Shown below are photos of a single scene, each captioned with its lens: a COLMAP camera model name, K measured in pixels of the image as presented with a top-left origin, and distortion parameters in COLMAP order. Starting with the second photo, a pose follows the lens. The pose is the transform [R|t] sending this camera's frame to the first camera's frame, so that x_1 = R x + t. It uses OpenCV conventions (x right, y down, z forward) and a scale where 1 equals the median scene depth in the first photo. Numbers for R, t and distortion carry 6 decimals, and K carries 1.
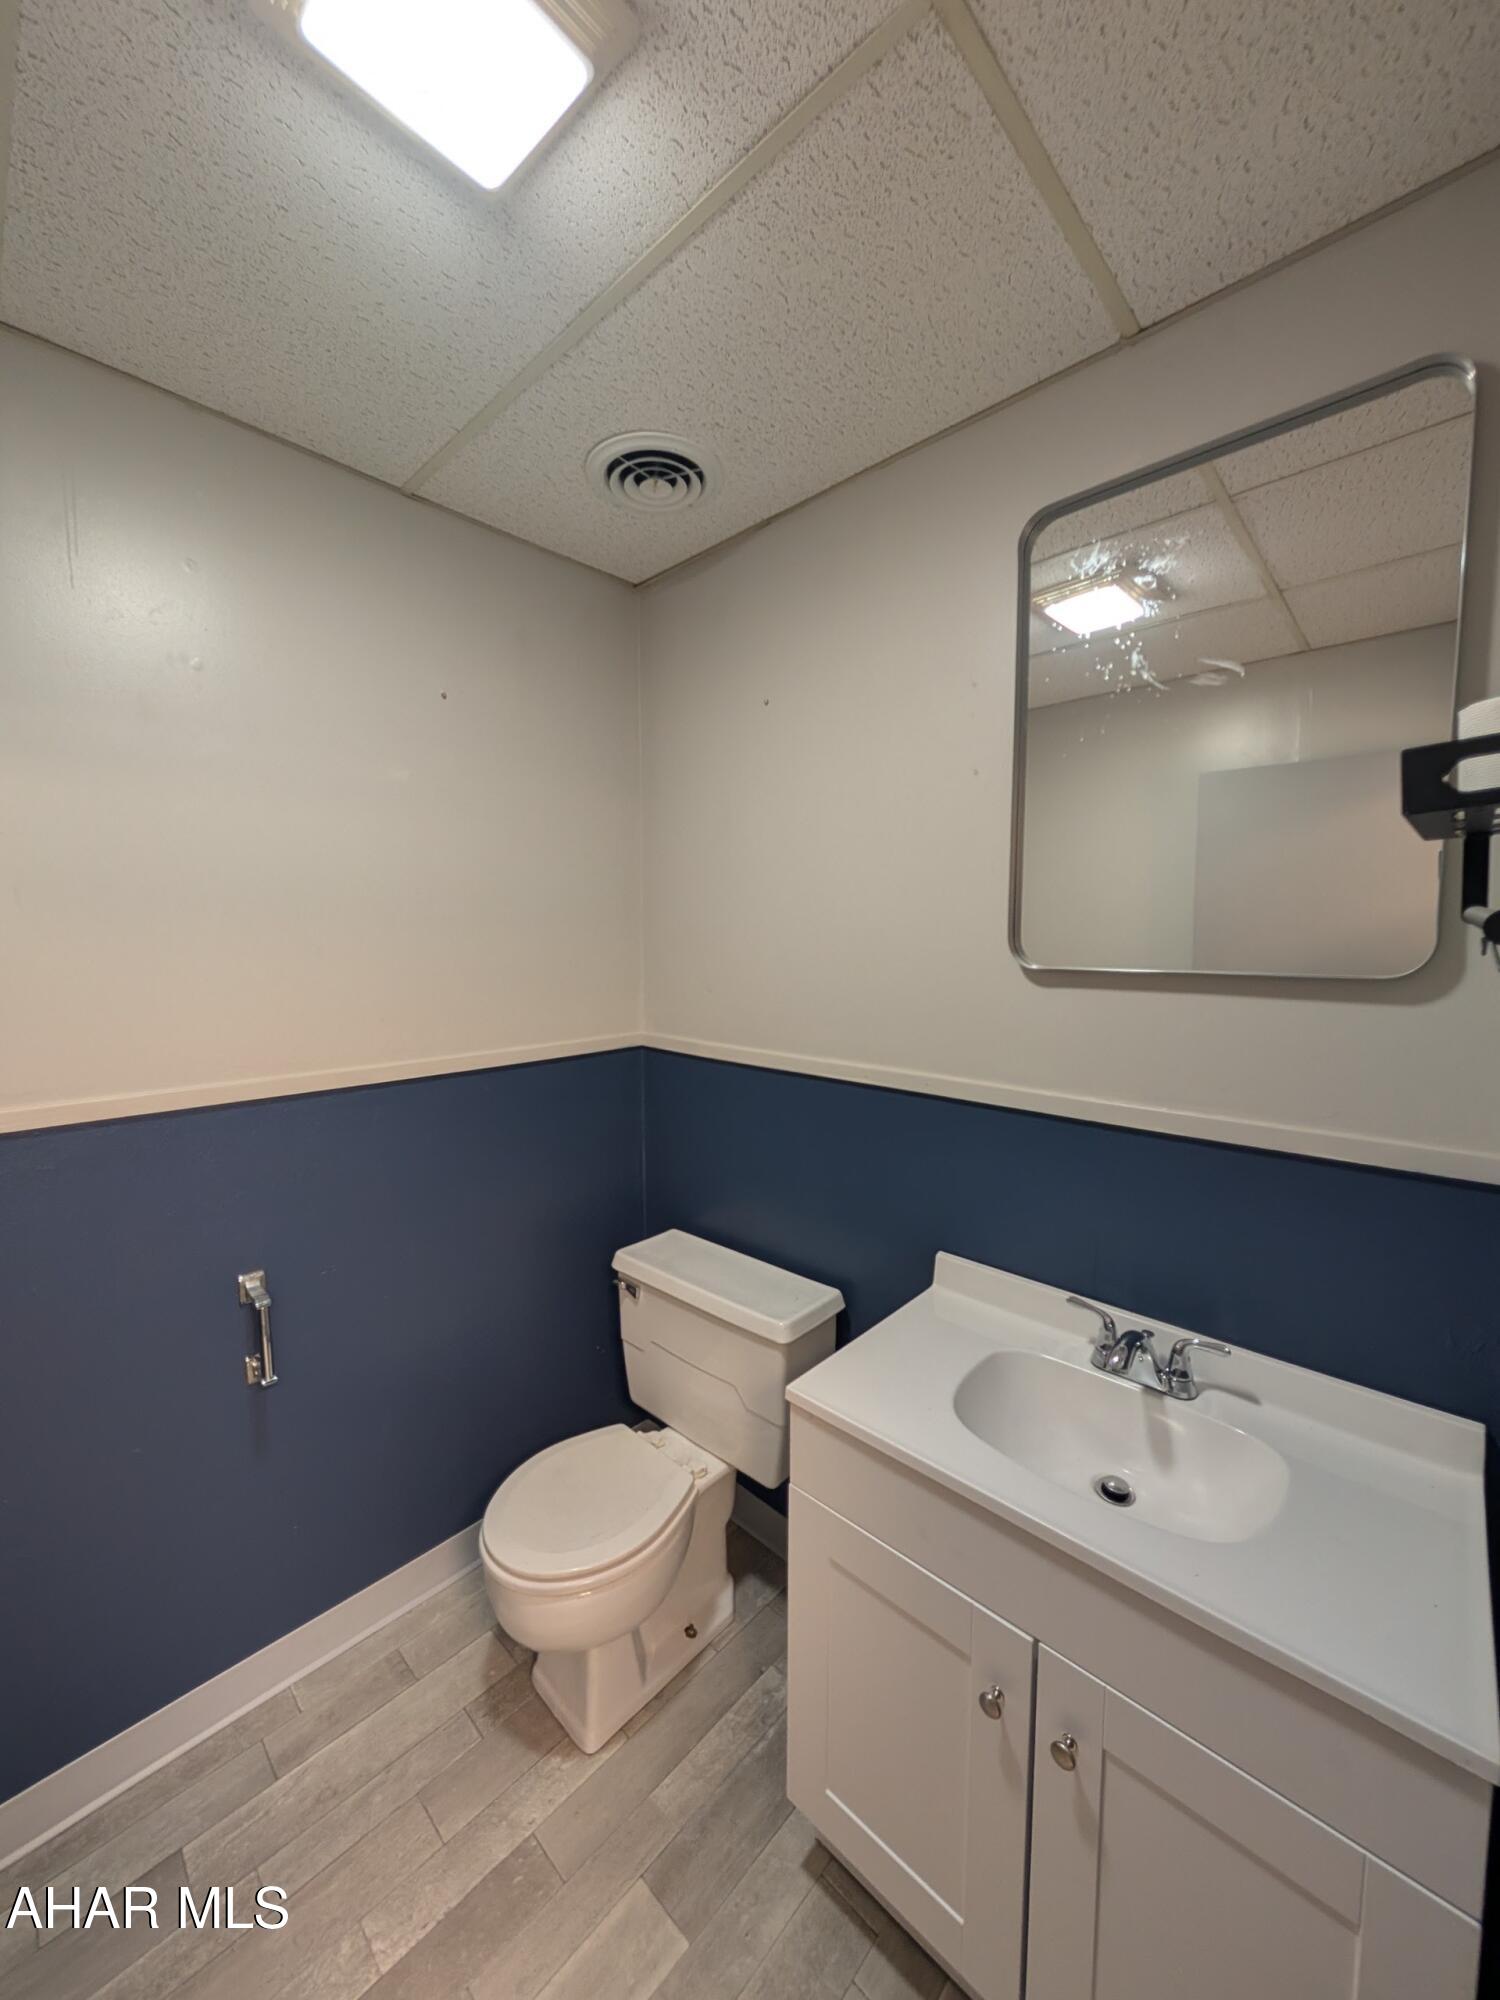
lens RADIAL K [[754.3, 0, 746.4], [0, 754.3, 998.1], [0, 0, 1]] dist [-0.000167, 0.000314]
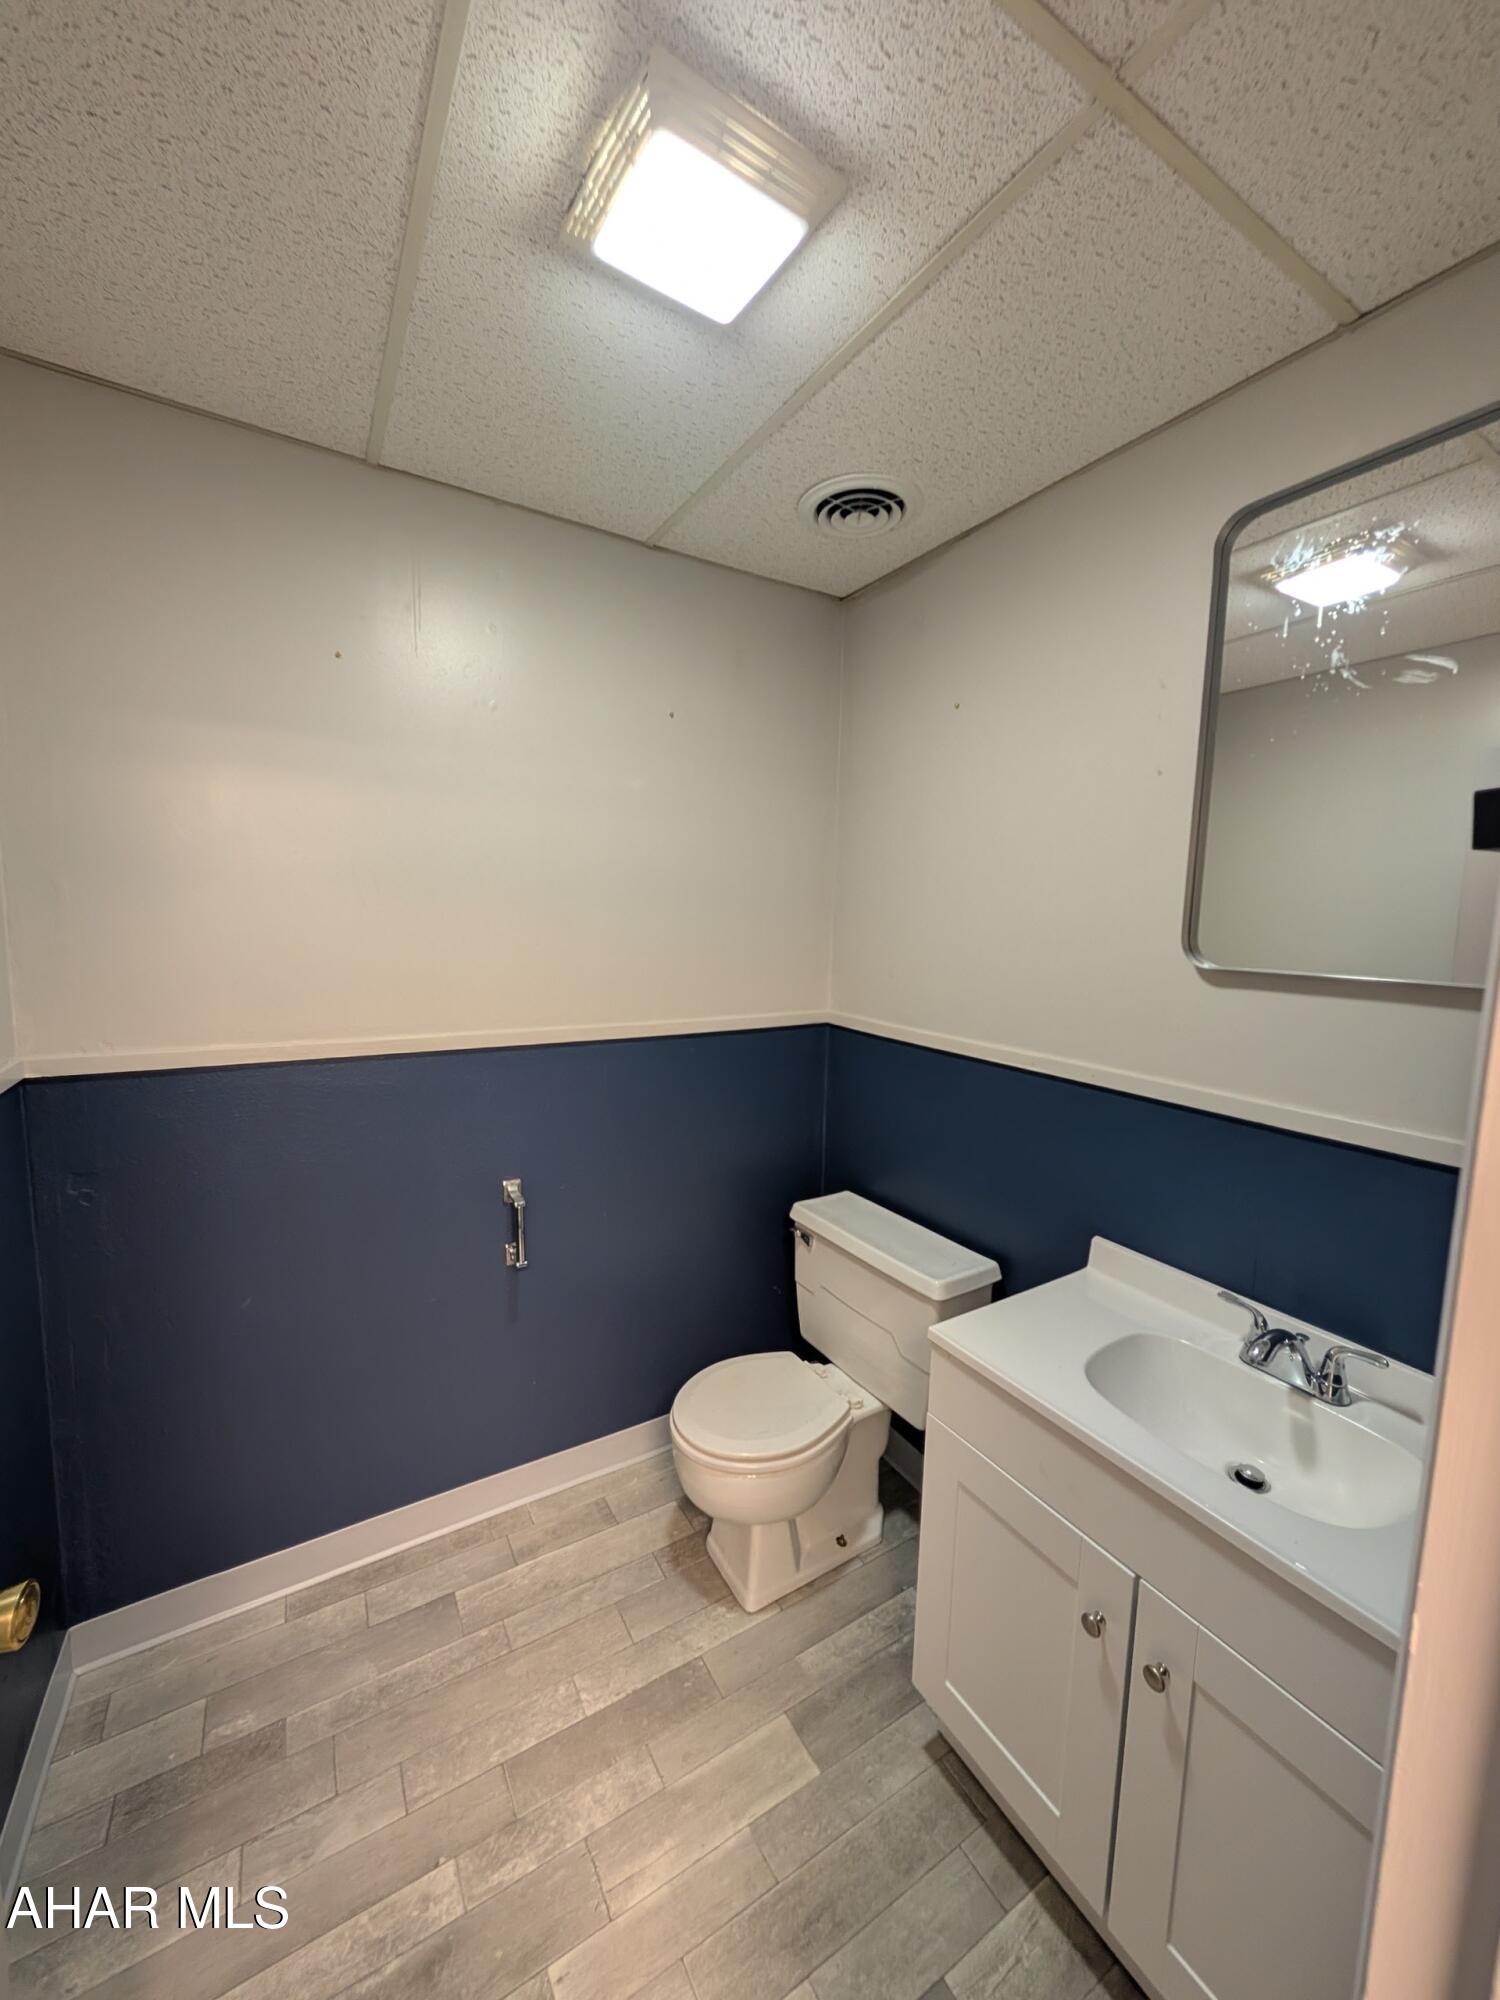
lens RADIAL K [[753.2, 0, 743.3], [0, 753.2, 997.3], [0, 0, 1]] dist [0.000084, 0.000039]
pose [[0.962774, 0.051832, -0.265291, 0.053422], [-0.045328, 0.998504, 0.030587, -0.003210], [0.266480, -0.017423, 0.963683, -0.143903]]
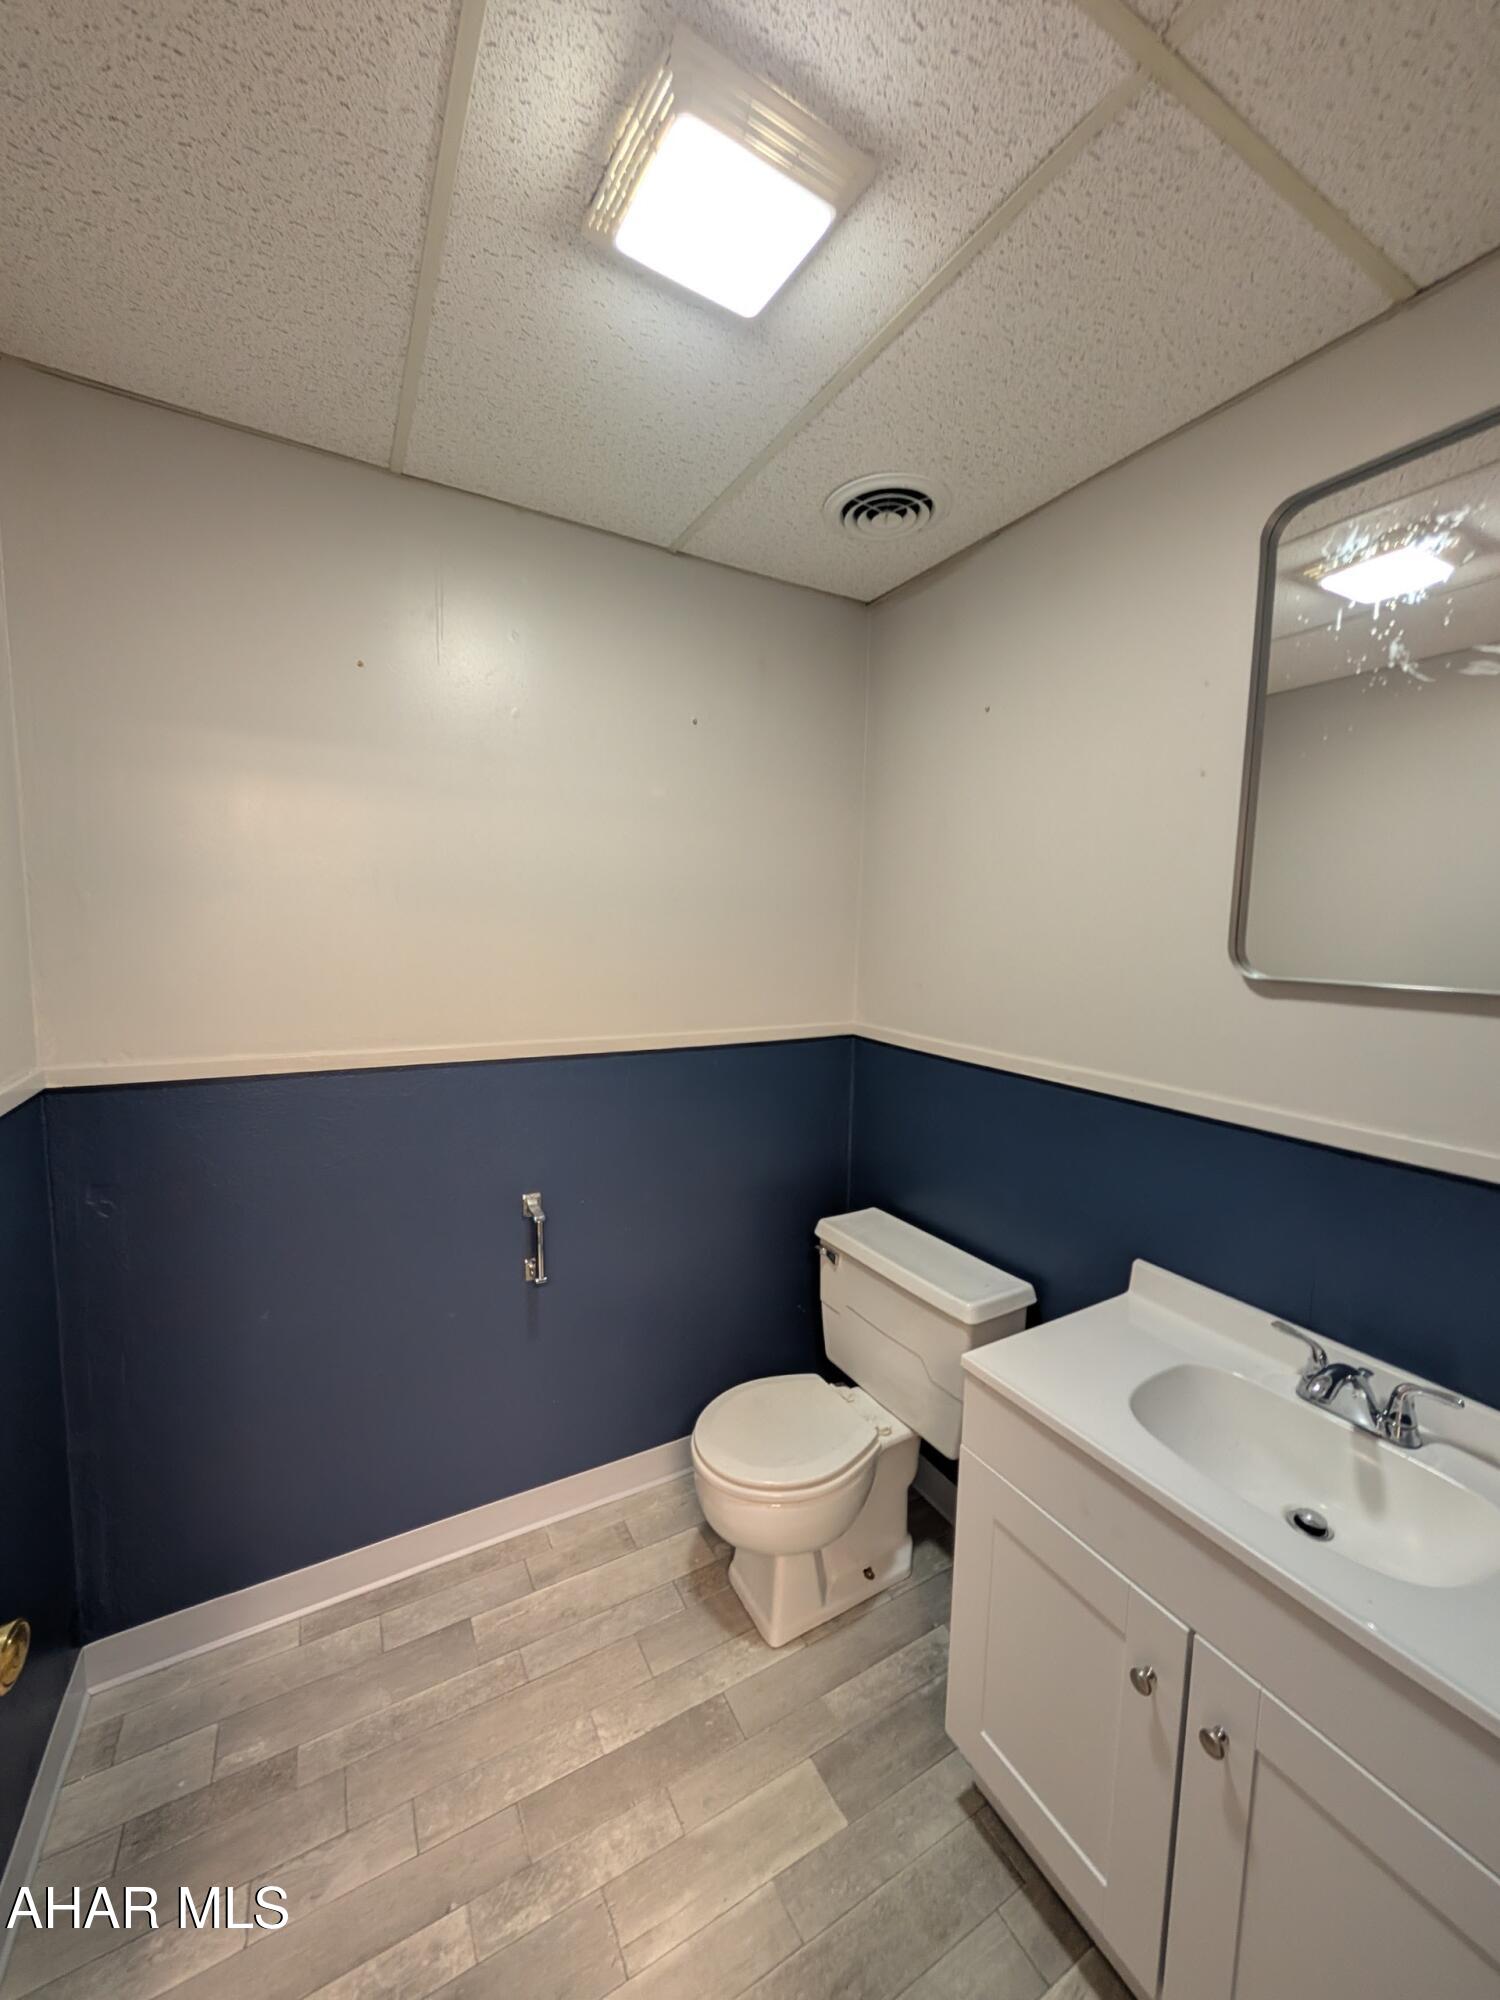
lens RADIAL K [[753.2, 0, 743.3], [0, 753.2, 997.3], [0, 0, 1]] dist [0.000084, 0.000039]
pose [[0.954218, 0.048700, -0.295121, 0.042775], [-0.045632, 0.998809, 0.017277, -0.001800], [0.295611, -0.003019, 0.955304, -0.113258]]
